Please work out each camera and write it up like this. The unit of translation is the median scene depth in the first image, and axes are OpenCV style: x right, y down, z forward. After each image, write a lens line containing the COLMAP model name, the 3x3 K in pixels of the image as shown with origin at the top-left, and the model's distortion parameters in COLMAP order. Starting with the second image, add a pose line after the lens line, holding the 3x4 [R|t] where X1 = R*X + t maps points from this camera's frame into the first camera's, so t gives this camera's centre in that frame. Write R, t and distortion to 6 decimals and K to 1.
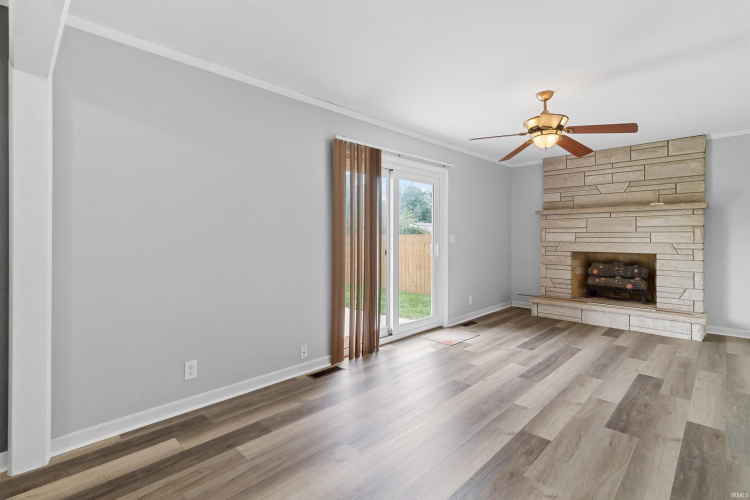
lens RADIAL K [[357.7, 0, 380.9], [0, 357.7, 237.1], [0, 0, 1]] dist [0.002837, -0.000114]
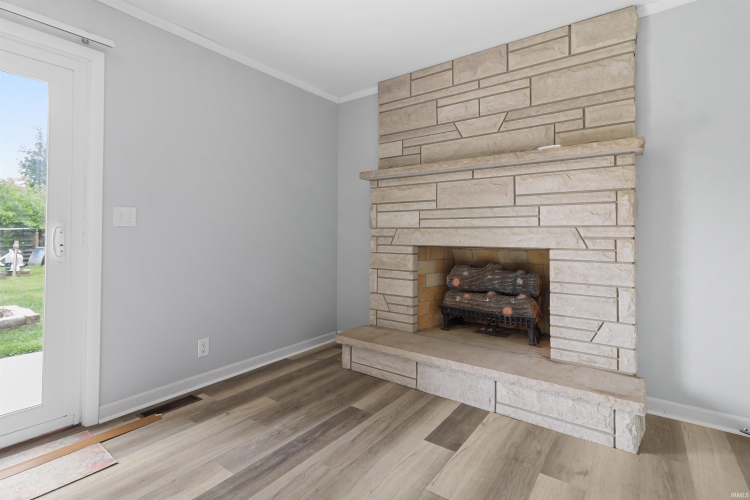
lens RADIAL K [[361.0, 0, 383.8], [0, 361.0, 228.7], [0, 0, 1]] dist [0.002979, 0.000711]
pose [[0.989270, 0.005132, 0.146011, 0.442148], [-0.002672, 0.999851, -0.017039, 0.026557], [-0.146076, 0.016466, 0.989136, 0.507647]]
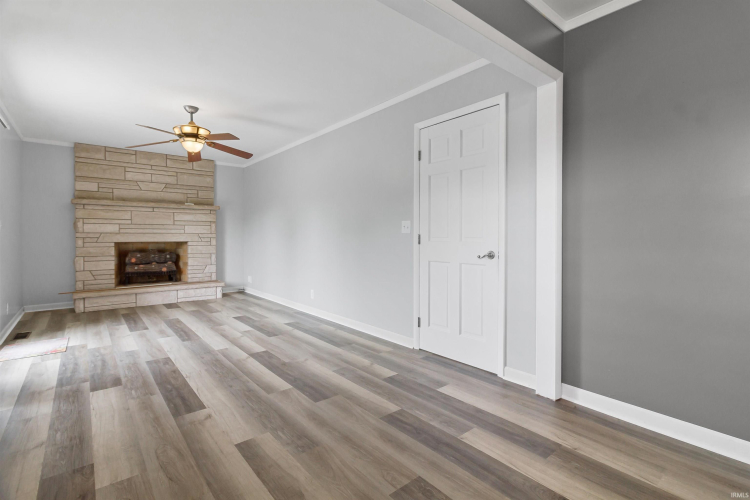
lens RADIAL K [[357.7, 0, 380.9], [0, 357.7, 237.1], [0, 0, 1]] dist [0.002837, -0.000114]
pose [[0.106989, -0.000722, 0.994260, -0.444376], [0.002801, 0.999996, 0.000424, 0.029774], [-0.994256, 0.002740, 0.106990, 0.139859]]
